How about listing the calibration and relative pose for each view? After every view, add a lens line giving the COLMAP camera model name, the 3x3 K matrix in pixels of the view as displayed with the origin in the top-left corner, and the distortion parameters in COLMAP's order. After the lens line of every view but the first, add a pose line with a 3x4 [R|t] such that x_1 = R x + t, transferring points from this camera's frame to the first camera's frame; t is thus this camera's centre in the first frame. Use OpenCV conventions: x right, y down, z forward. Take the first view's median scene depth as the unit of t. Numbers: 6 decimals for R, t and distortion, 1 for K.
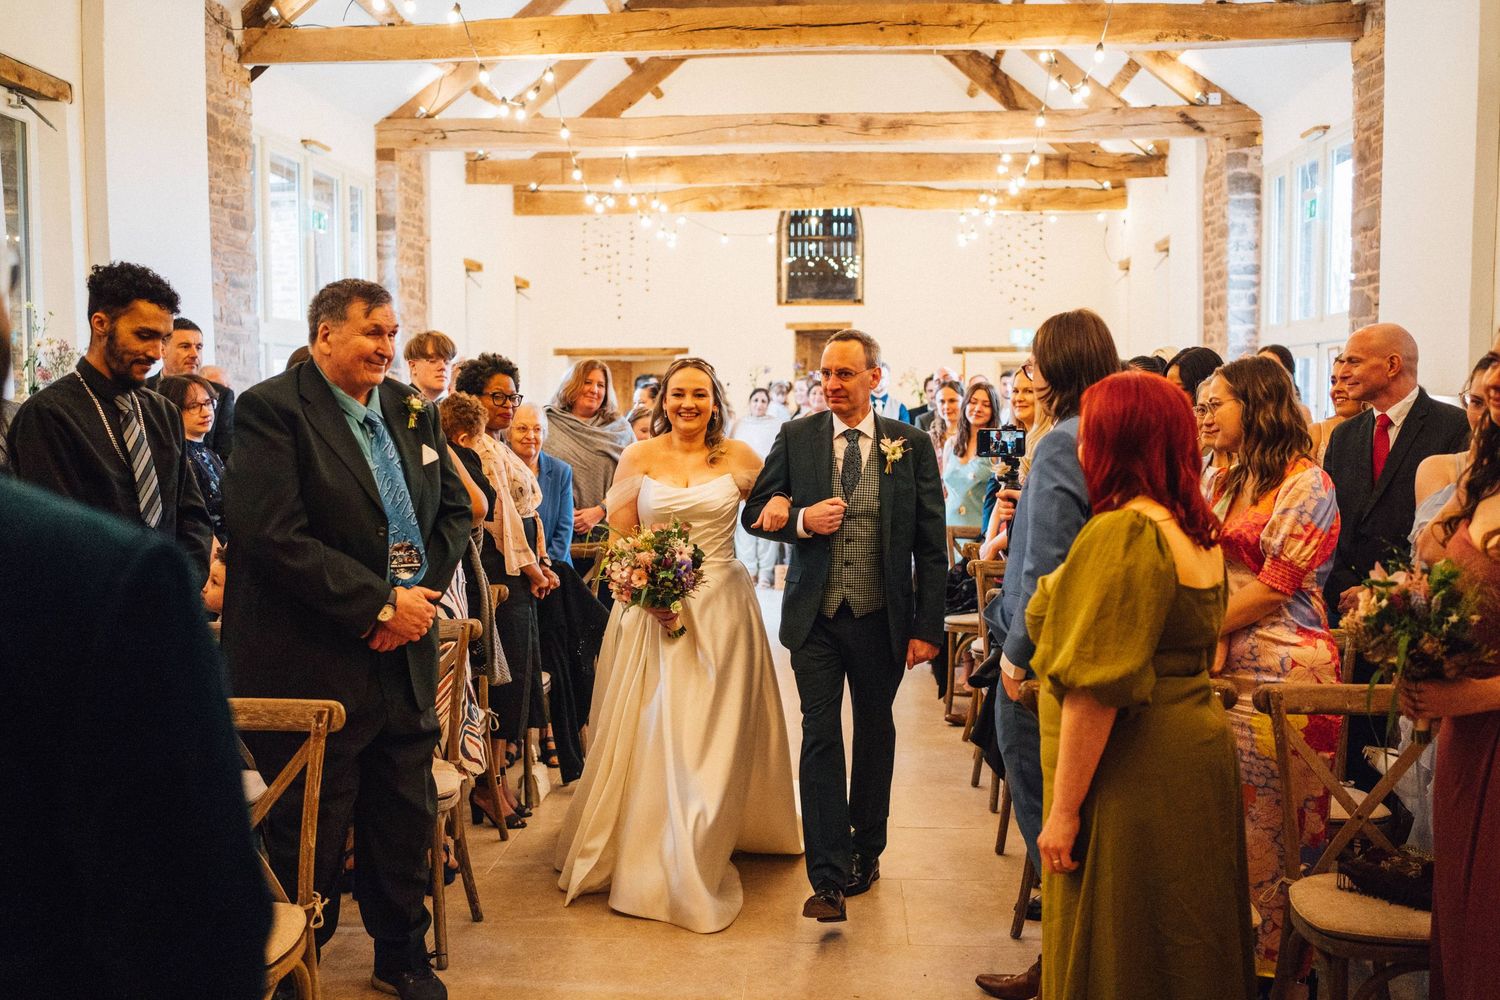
lens RADIAL K [[1488.1, 0, 751.1], [0, 1488.1, 506.3], [0, 0, 1]] dist [0.012441, 0.000000]
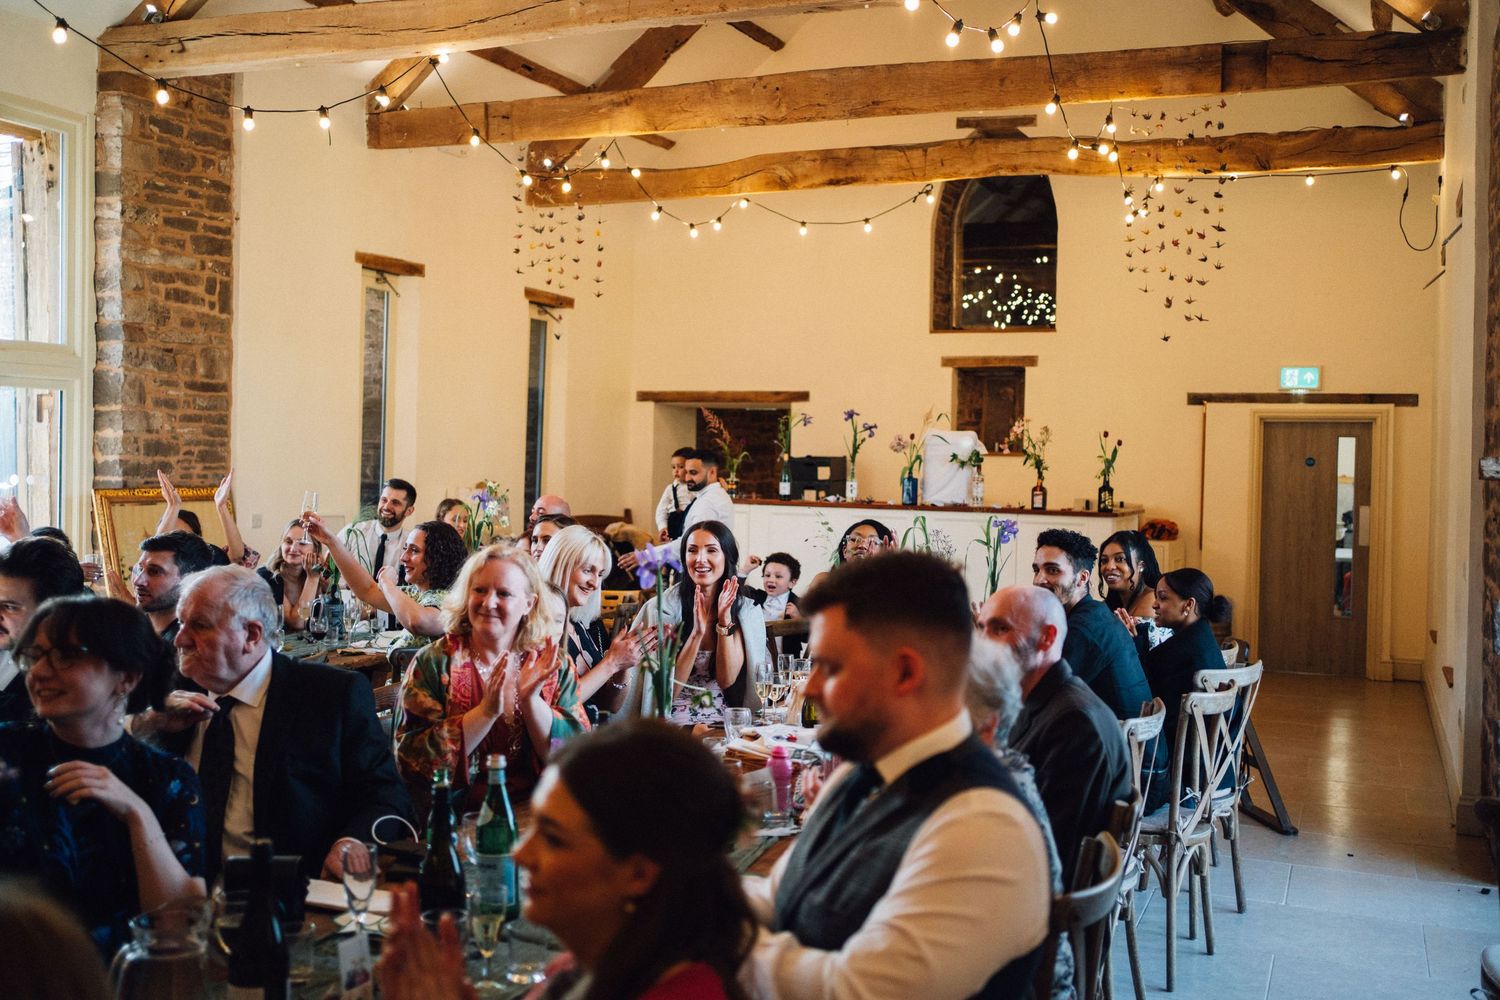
lens RADIAL K [[1488.1, 0, 752.9], [0, 1488.1, 499.4], [0, 0, 1]] dist [0.012441, 0.000000]
pose [[0.948971, 0.031037, -0.313832, 0.180487], [-0.045680, 0.998178, -0.039410, -0.028861], [0.312037, 0.051735, 0.948660, 0.356085]]
